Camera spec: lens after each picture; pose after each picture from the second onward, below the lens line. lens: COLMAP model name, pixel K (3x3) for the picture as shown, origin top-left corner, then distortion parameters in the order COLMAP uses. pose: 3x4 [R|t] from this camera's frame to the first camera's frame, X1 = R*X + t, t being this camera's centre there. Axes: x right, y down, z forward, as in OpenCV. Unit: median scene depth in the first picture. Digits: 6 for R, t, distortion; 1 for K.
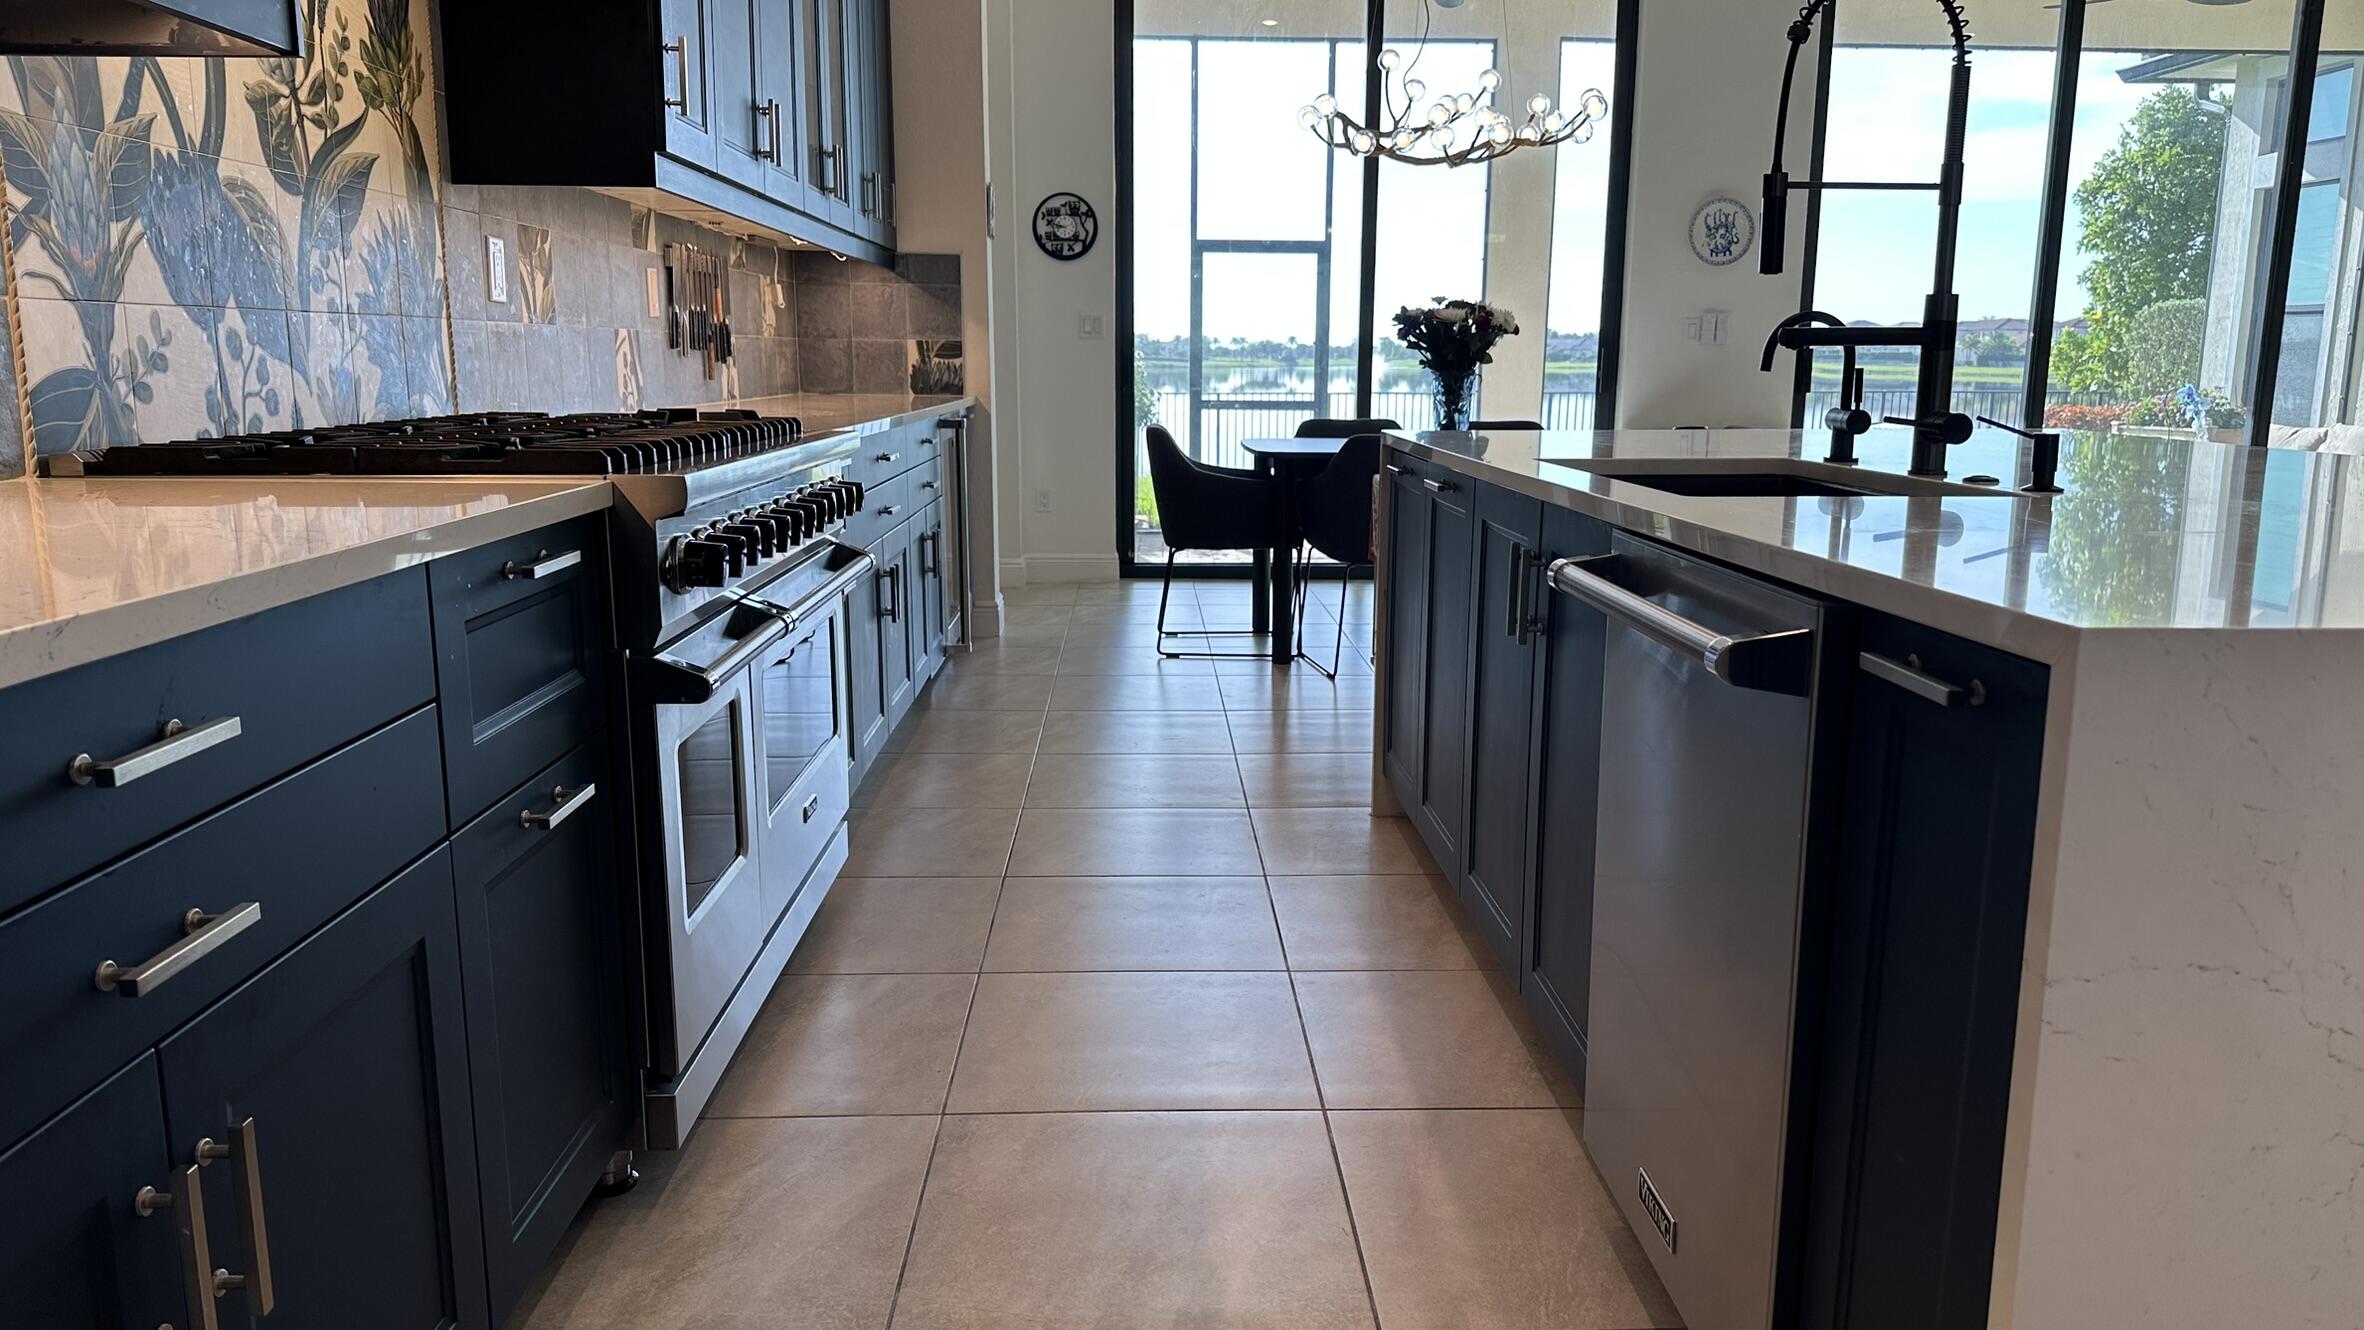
lens RADIAL K [[1667.3, 0, 1168.1], [0, 1667.3, 670.0], [0, 0, 1]] dist [0.086928, -0.107353]
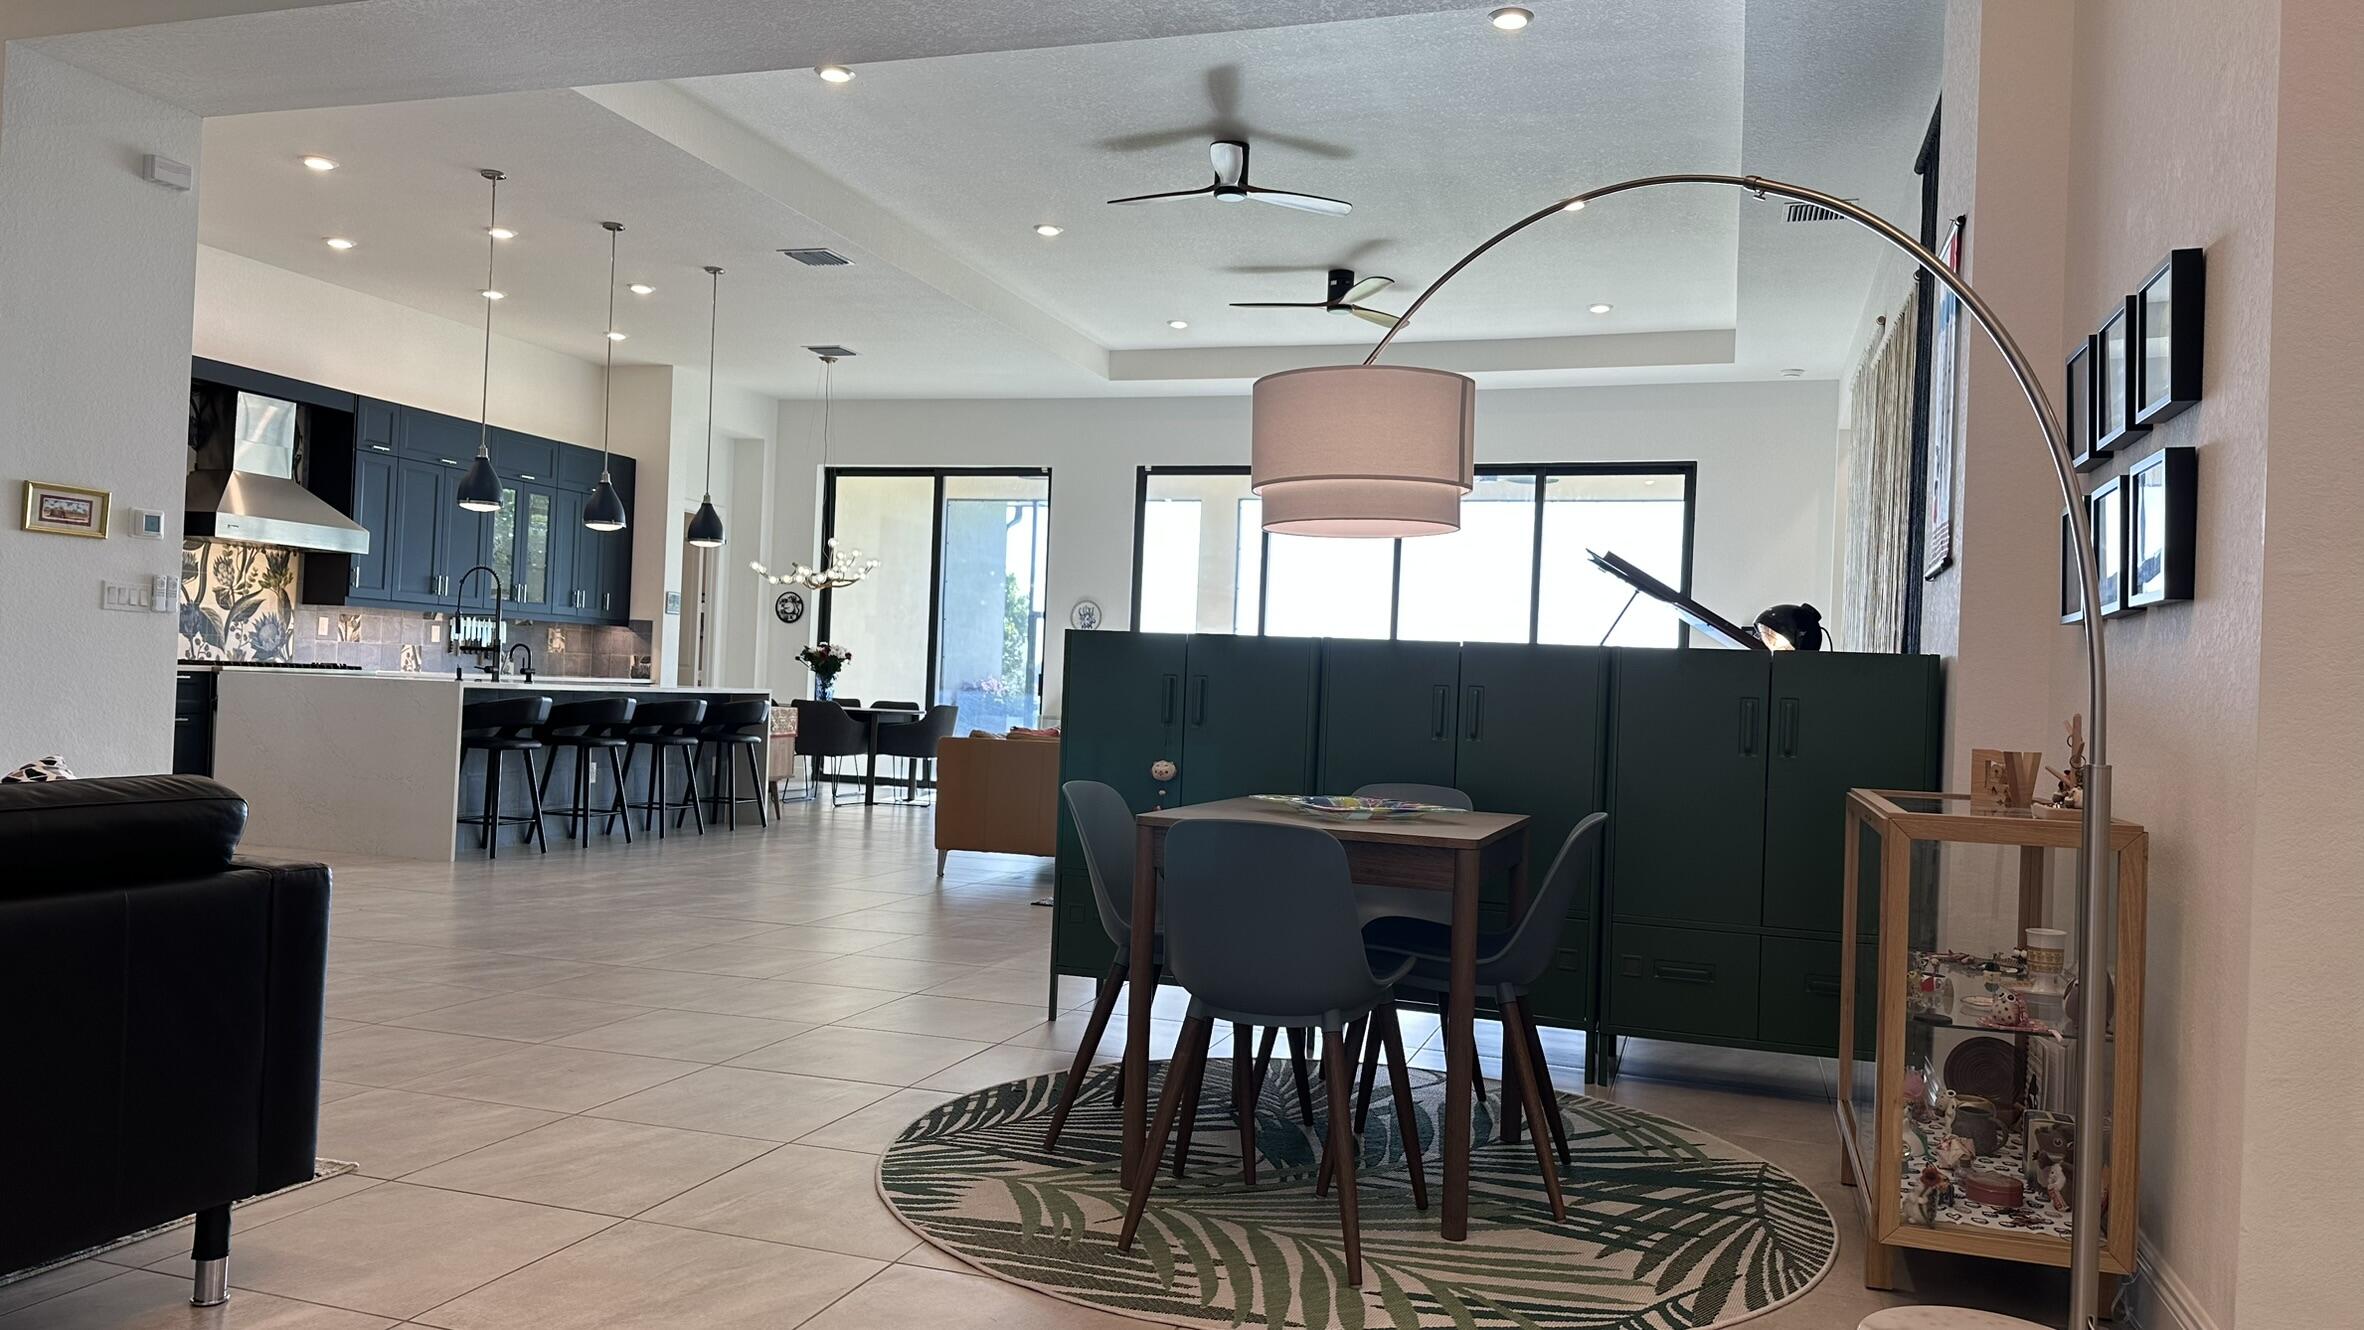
lens RADIAL K [[1643.4, 0, 1183.0], [0, 1643.4, 677.6], [0, 0, 1]] dist [0.042544, -0.091401]
pose [[0.942056, 0.032421, -0.333885, 3.166681], [-0.097943, 0.978533, -0.181329, 0.416080], [0.320838, 0.203524, 0.925009, -2.078562]]
